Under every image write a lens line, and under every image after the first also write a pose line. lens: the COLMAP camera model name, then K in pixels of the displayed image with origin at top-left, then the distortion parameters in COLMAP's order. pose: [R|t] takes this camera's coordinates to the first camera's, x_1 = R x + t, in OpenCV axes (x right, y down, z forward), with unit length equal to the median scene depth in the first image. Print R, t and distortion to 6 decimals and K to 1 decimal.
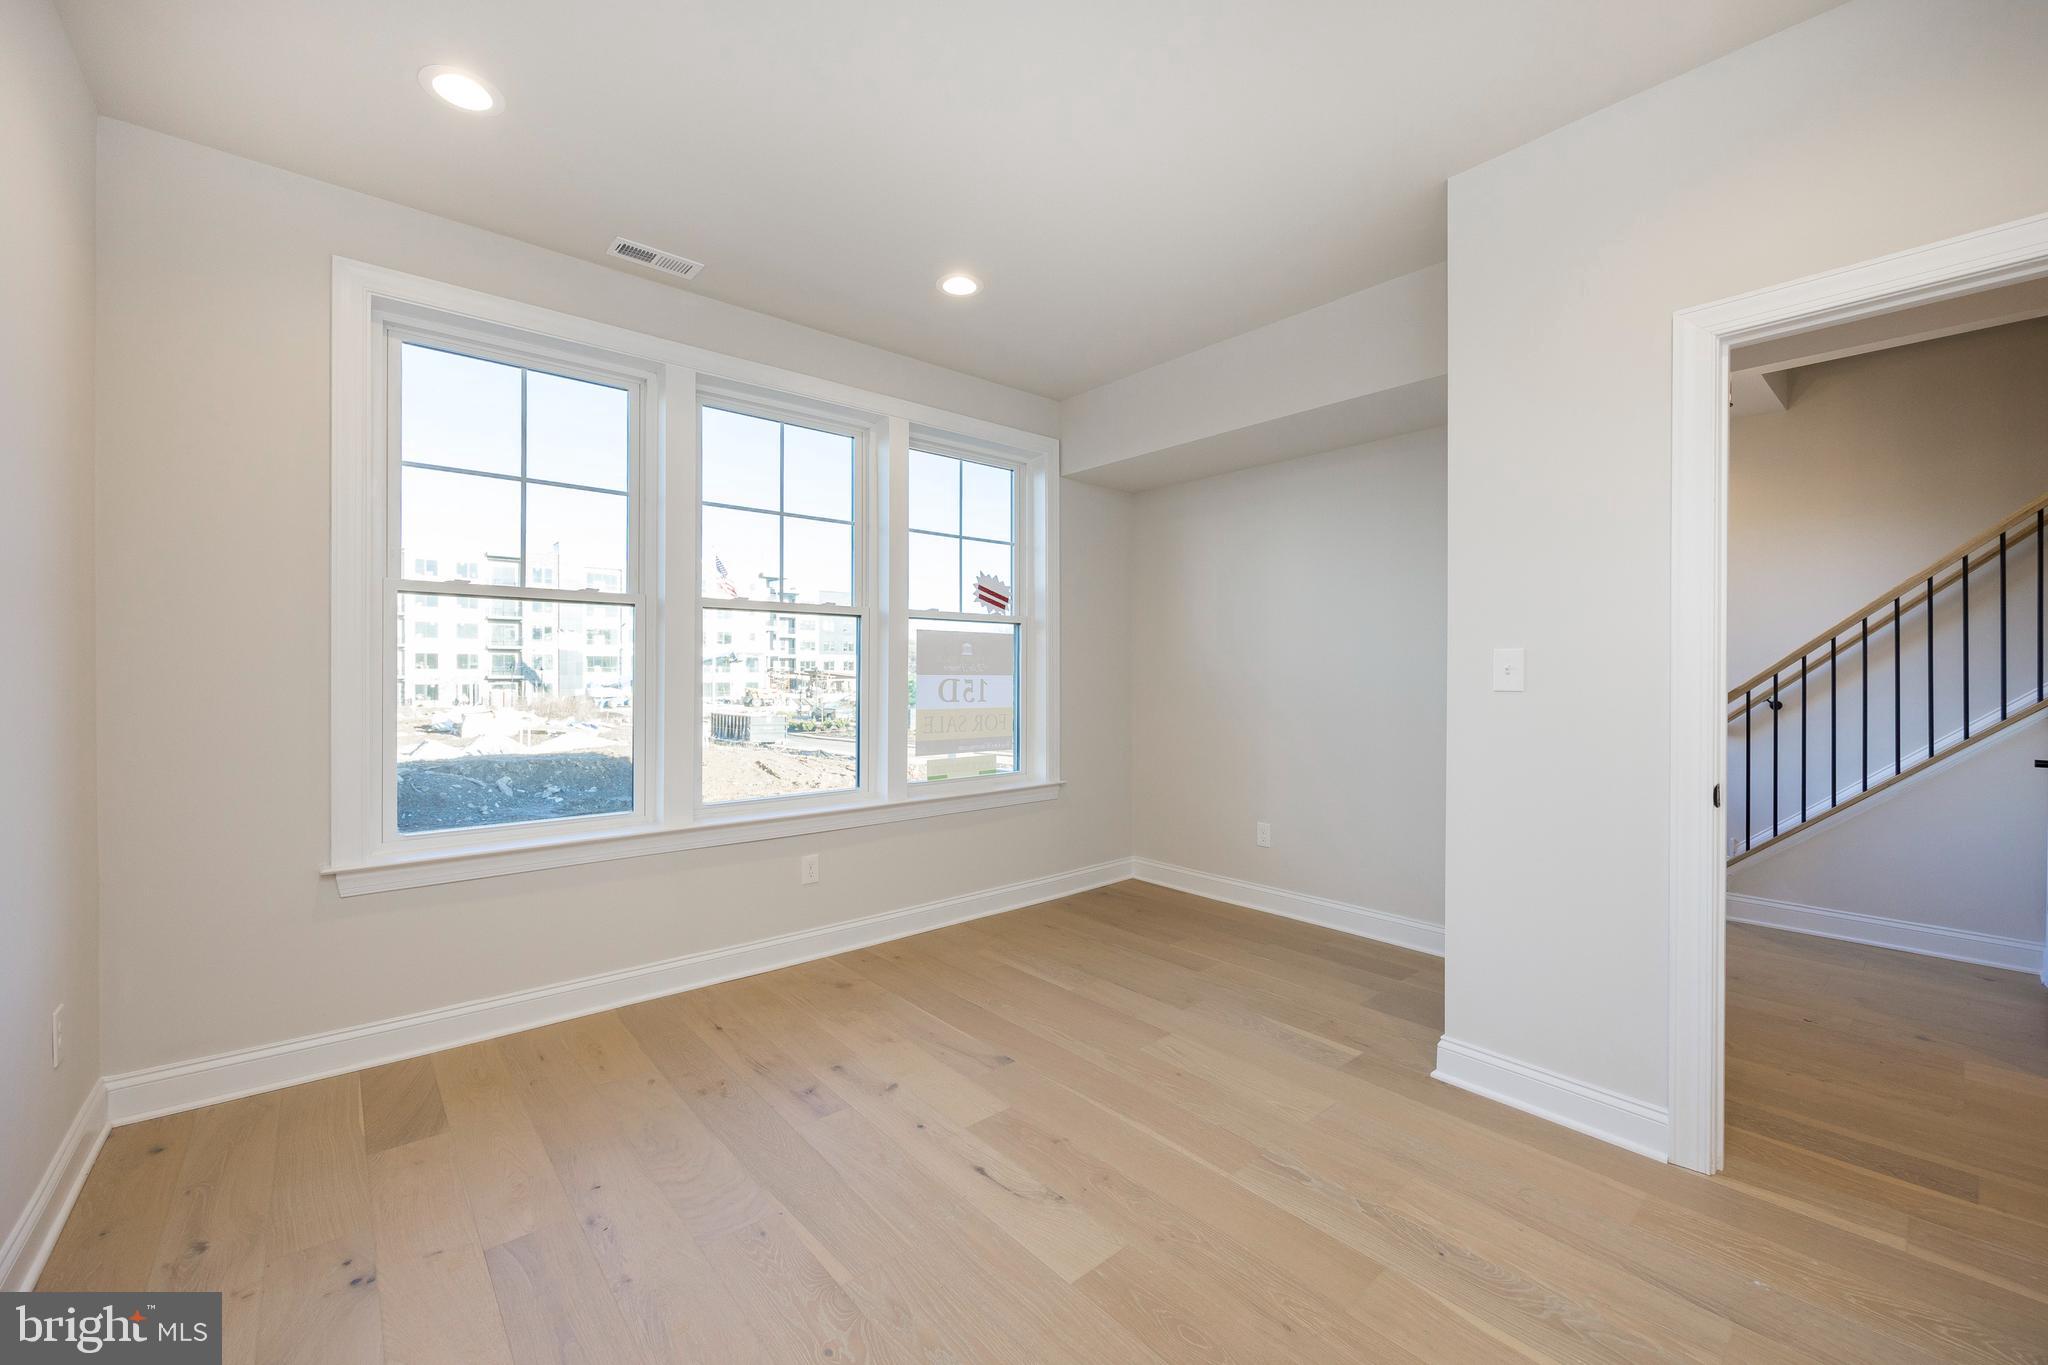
lens RADIAL K [[809.7, 0, 1022.6], [0, 809.7, 674.4], [0, 0, 1]] dist [-0.010100, 0.000269]
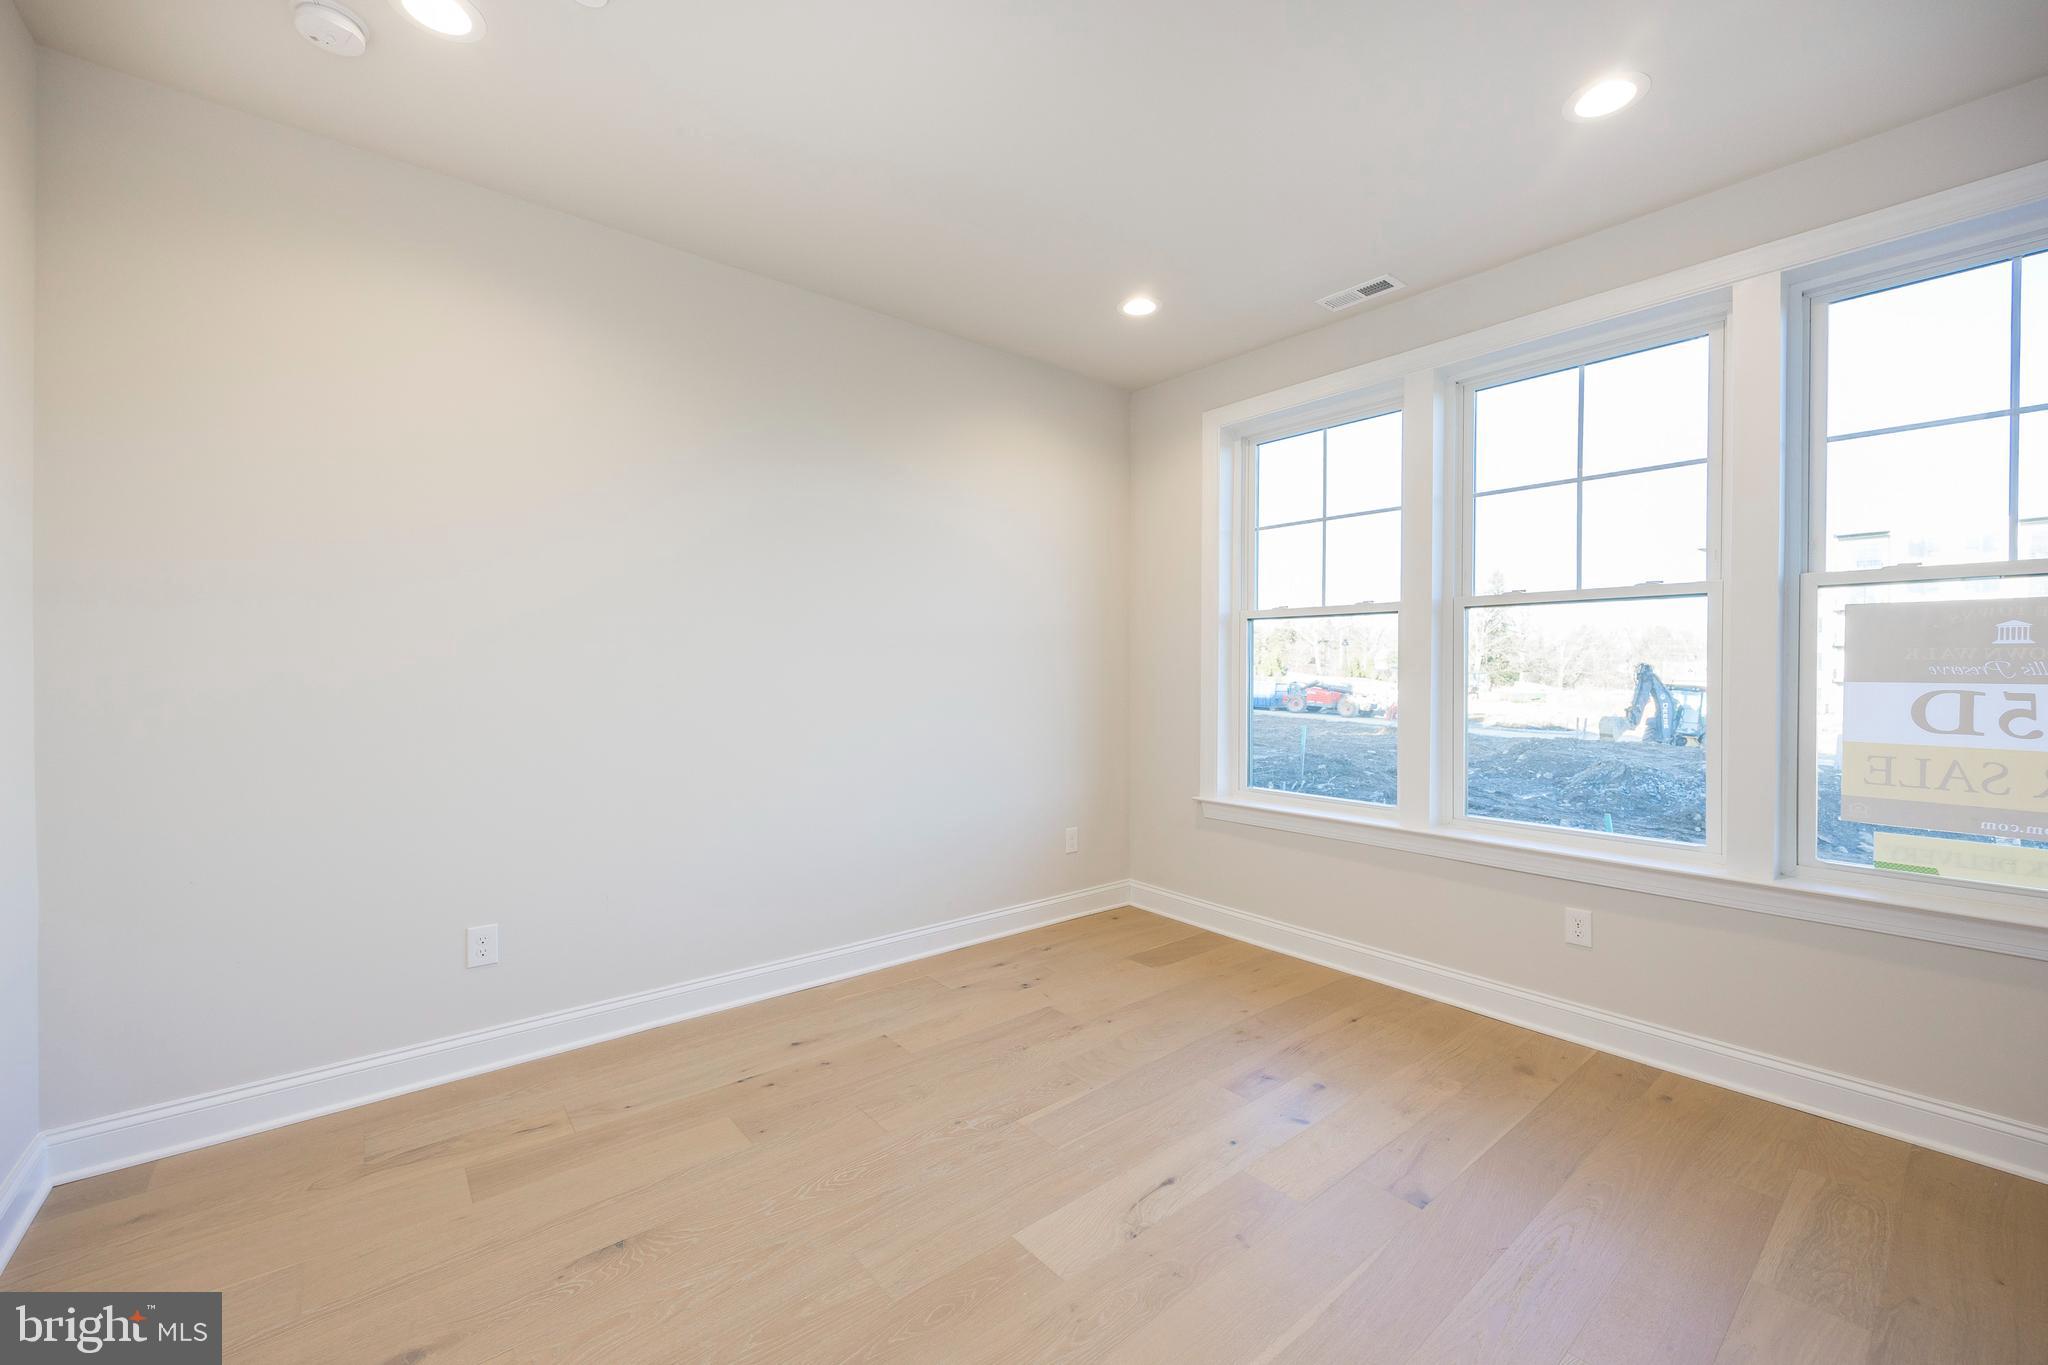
lens RADIAL K [[809.7, 0, 1024.0], [0, 809.7, 674.9], [0, 0, 1]] dist [-0.010100, 0.000269]
pose [[-0.018422, 0.003345, -0.999825, 0.582657], [-0.005026, 0.999981, 0.003438, -0.004767], [0.999818, 0.005088, -0.018405, 0.522337]]
